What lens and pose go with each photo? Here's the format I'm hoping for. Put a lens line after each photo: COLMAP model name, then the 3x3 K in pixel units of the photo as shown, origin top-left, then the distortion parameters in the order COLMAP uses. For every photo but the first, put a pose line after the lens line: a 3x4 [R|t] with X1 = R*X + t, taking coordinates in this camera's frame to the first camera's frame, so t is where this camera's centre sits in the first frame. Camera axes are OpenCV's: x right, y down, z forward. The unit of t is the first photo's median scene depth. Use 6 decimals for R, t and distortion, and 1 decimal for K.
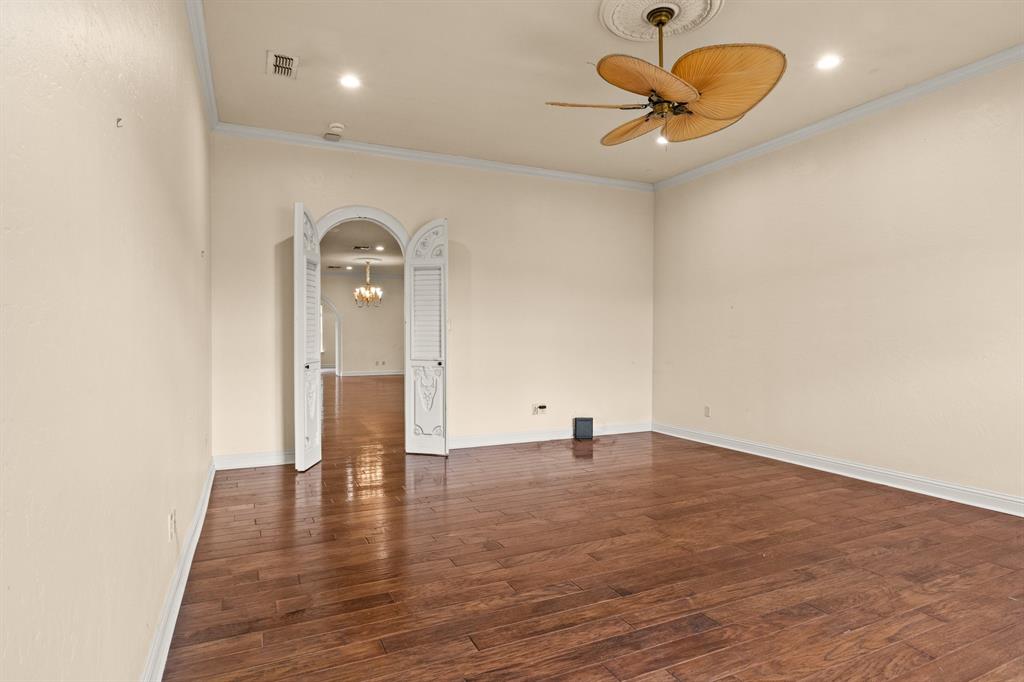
lens RADIAL K [[560.7, 0, 512.8], [0, 560.7, 335.8], [0, 0, 1]] dist [-0.004139, 0.001049]
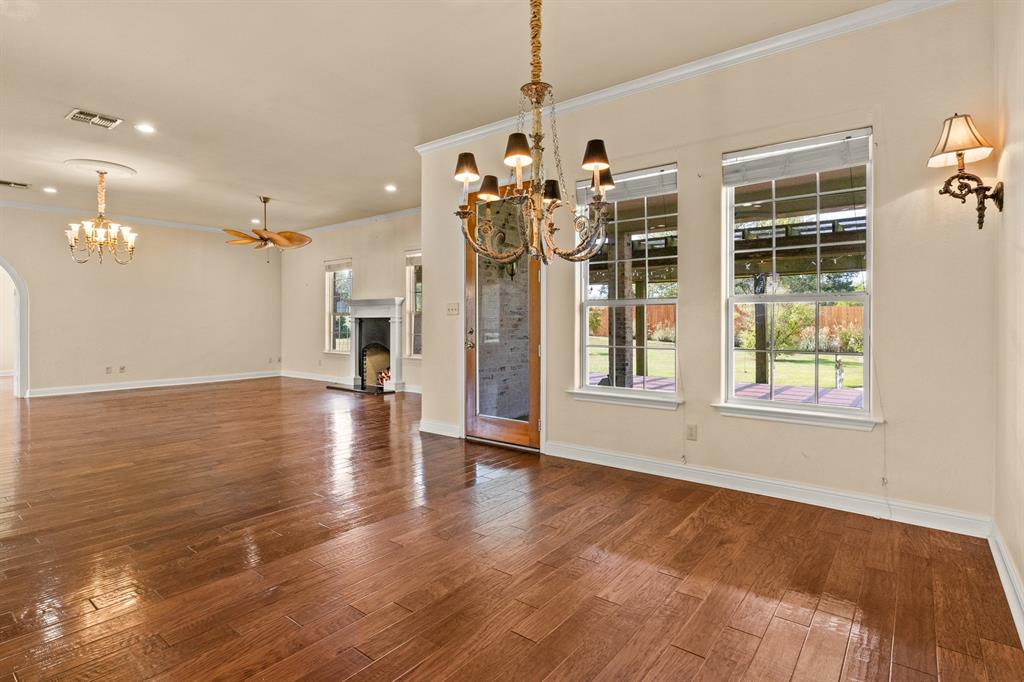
lens RADIAL K [[509.4, 0, 514.5], [0, 509.4, 326.8], [0, 0, 1]] dist [-0.013706, 0.001096]
pose [[0.887413, 0.000600, 0.460976, -0.139507], [-0.000217, 1.000000, -0.000885, 0.006195], [-0.460976, 0.000686, 0.887412, 0.433355]]
